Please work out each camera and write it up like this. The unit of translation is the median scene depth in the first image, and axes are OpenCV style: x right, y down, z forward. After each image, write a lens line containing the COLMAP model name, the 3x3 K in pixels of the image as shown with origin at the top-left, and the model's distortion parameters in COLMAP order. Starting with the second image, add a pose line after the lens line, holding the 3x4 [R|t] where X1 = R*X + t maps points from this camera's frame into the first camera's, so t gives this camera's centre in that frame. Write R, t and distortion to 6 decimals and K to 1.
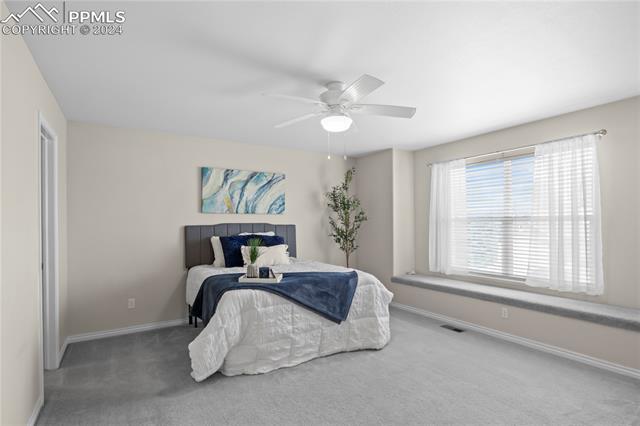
lens RADIAL K [[325.4, 0, 320.9], [0, 325.4, 218.5], [0, 0, 1]] dist [0.004563, 0.001463]
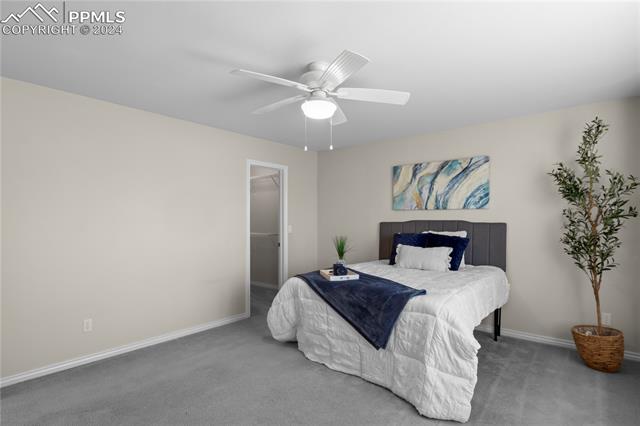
lens RADIAL K [[325.4, 0, 321.8], [0, 325.4, 214.2], [0, 0, 1]] dist [0.004563, 0.001463]
pose [[0.299789, -0.008524, -0.953968, 0.545309], [0.011453, 0.999920, -0.005336, -0.001452], [0.953937, -0.009326, 0.299862, 0.448785]]
